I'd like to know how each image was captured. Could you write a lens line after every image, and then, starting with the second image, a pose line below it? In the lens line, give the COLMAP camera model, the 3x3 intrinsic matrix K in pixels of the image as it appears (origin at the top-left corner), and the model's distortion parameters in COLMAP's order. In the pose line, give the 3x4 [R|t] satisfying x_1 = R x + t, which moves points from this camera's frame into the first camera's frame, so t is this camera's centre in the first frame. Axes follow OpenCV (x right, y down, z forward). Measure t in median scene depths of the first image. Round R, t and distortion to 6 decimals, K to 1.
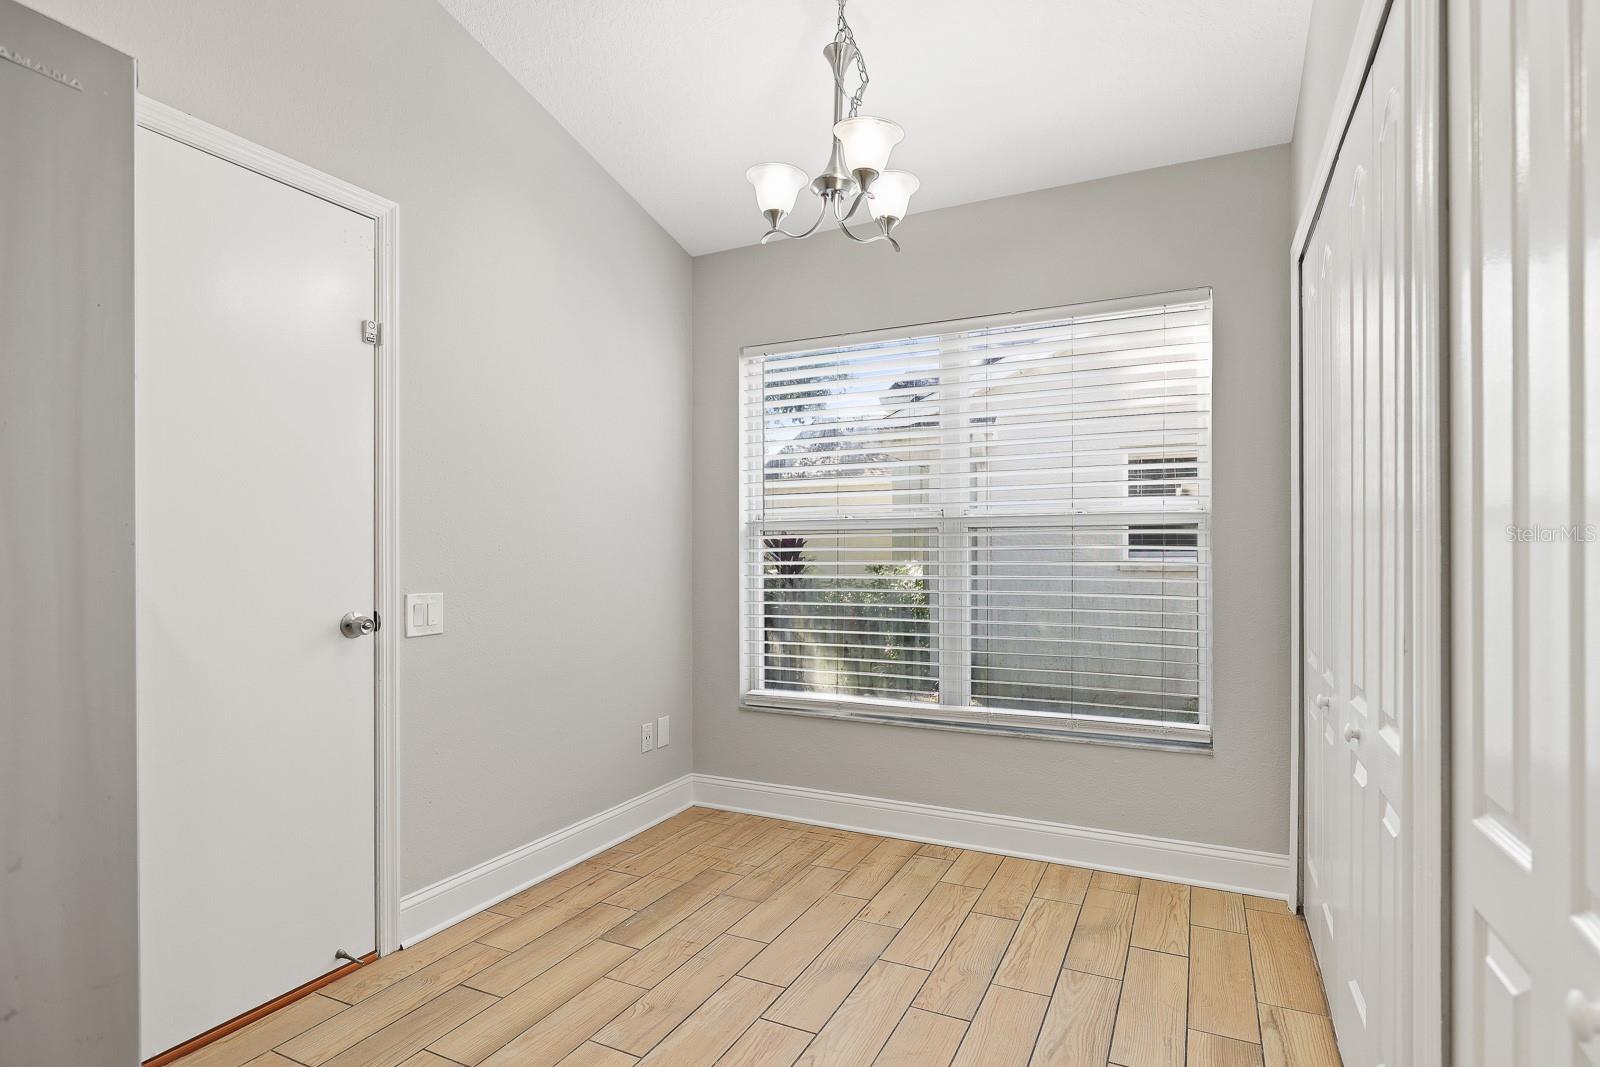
lens RADIAL K [[814.9, 0, 809.3], [0, 814.9, 551.9], [0, 0, 1]] dist [-0.000145, 0.001628]
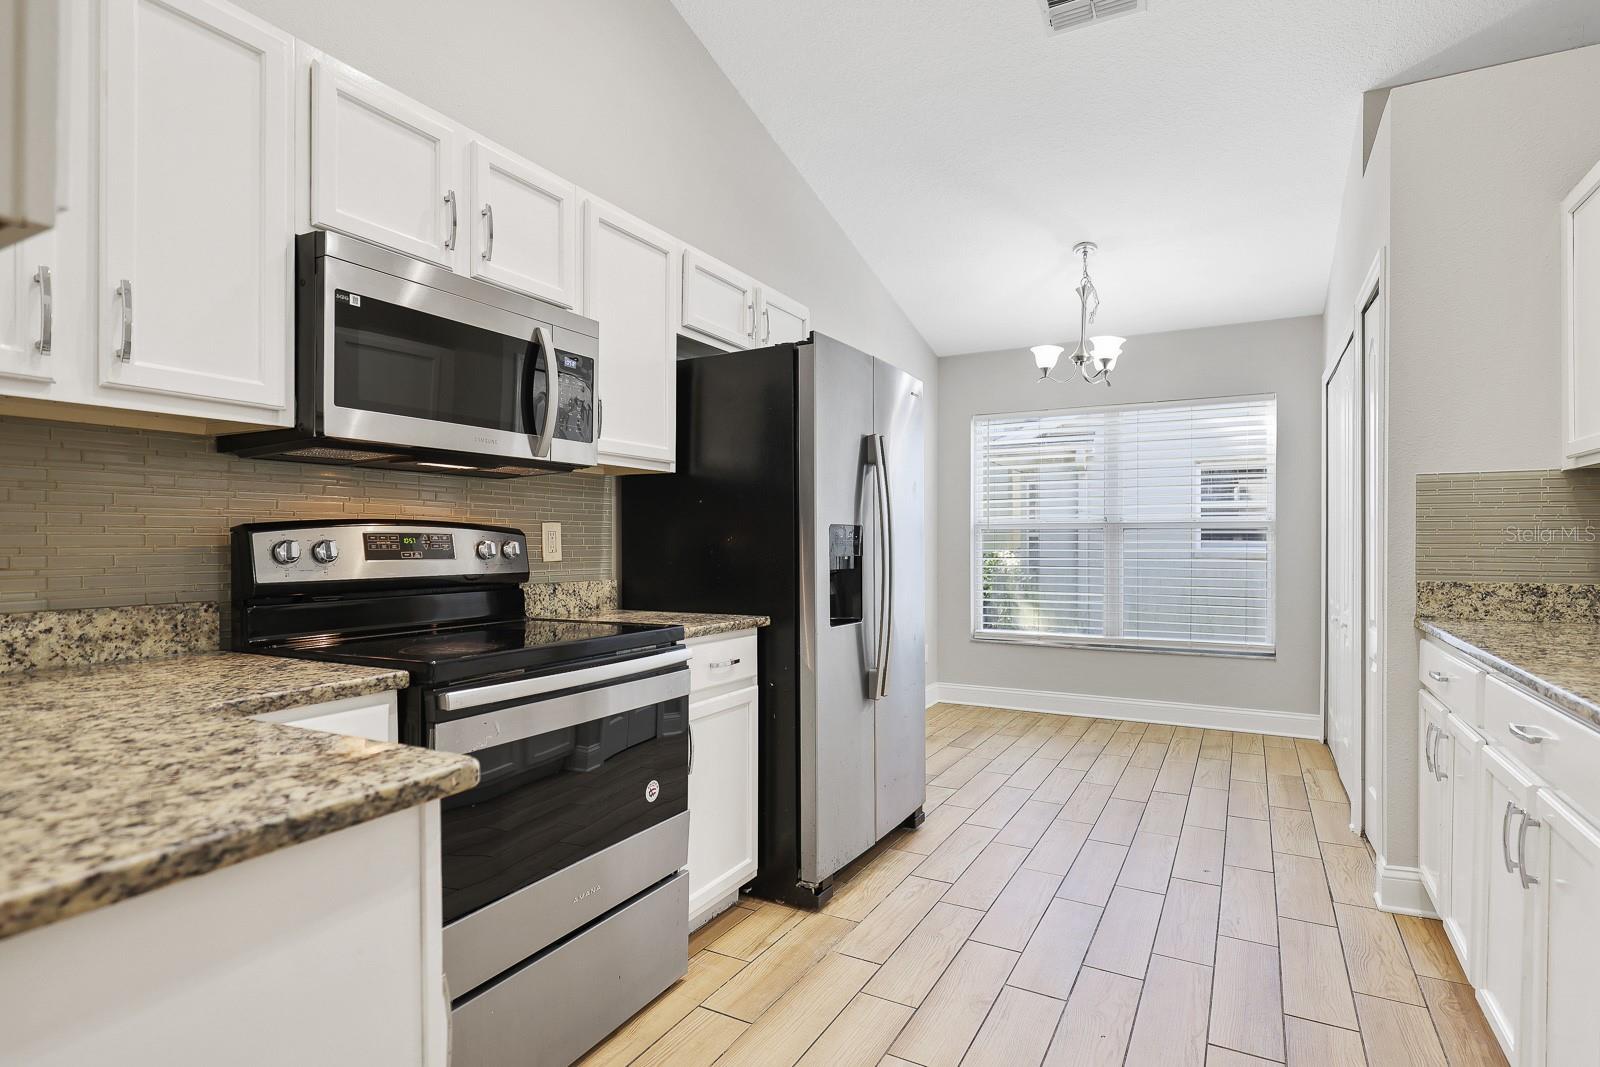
lens RADIAL K [[814.9, 0, 808.5], [0, 814.9, 542.9], [0, 0, 1]] dist [-0.000145, 0.001628]
pose [[0.999045, 0.004302, -0.043481, -0.433433], [-0.004400, 0.999988, -0.002164, 0.005110], [0.043471, 0.002353, 0.999052, -0.794712]]
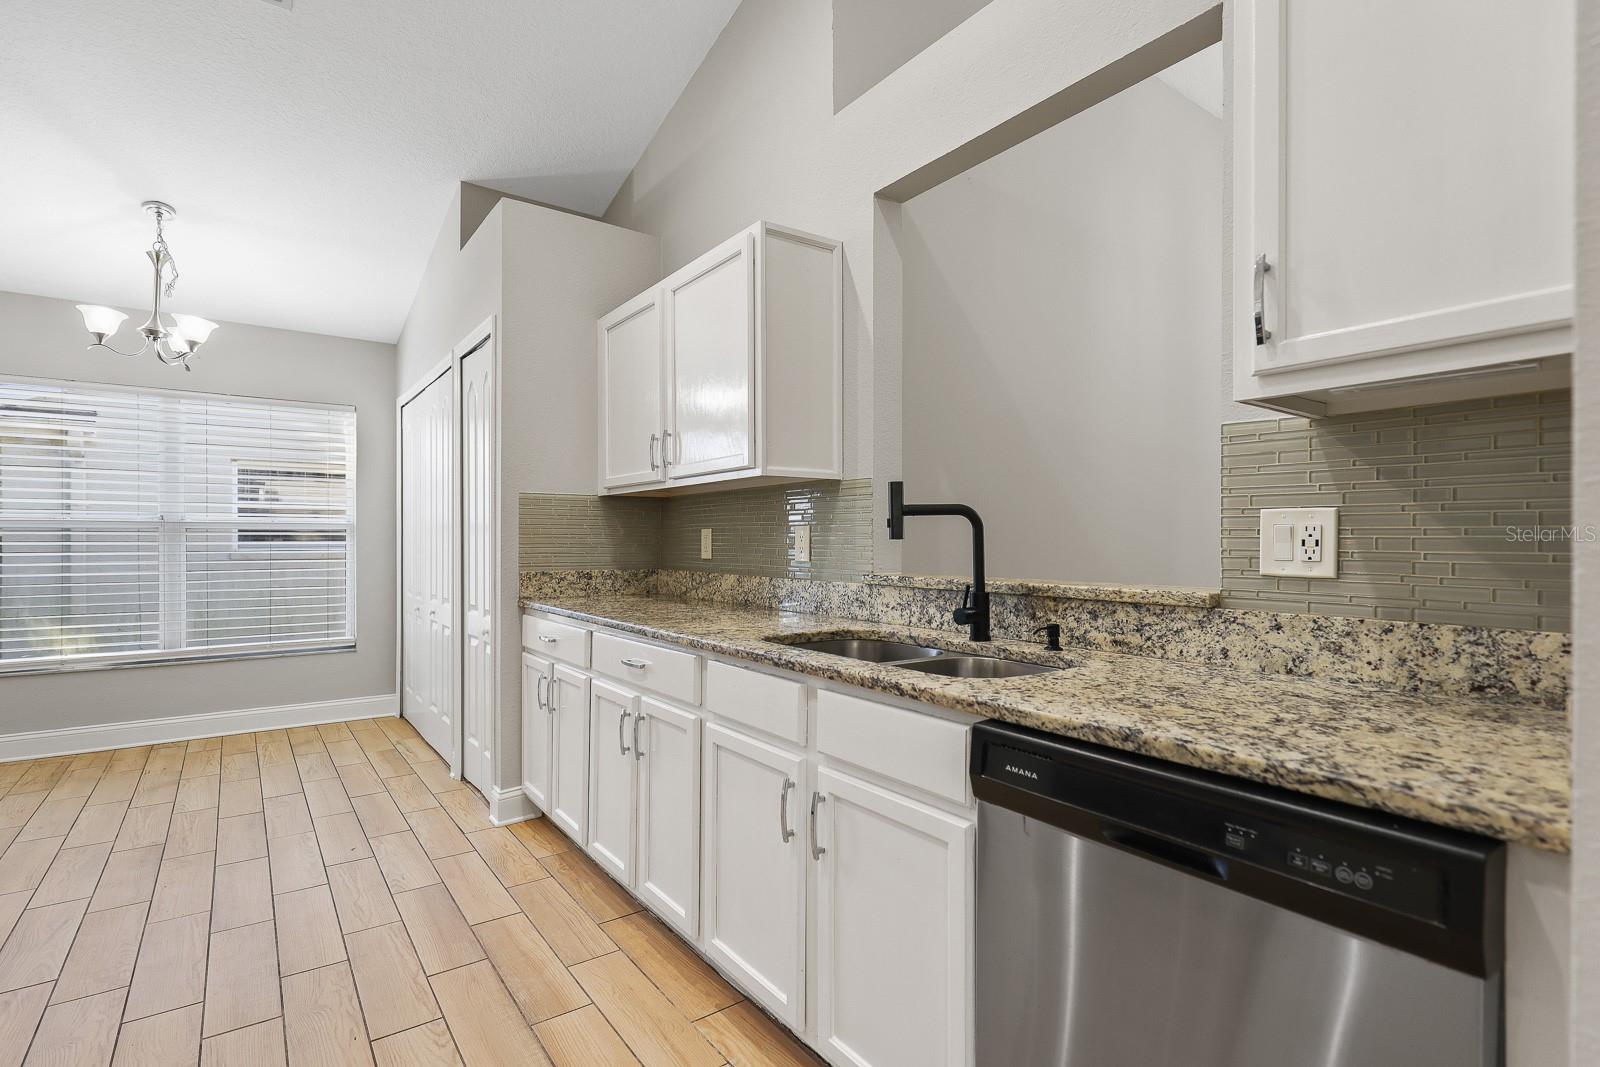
lens RADIAL K [[765.7, 0, 799.9], [0, 765.7, 544.4], [0, 0, 1]] dist [-0.001873, 0.000051]
pose [[0.469726, 0.001545, 0.882811, -0.603890], [0.002435, 0.999992, -0.003045, 0.005879], [-0.882809, 0.003580, 0.469719, -0.765729]]
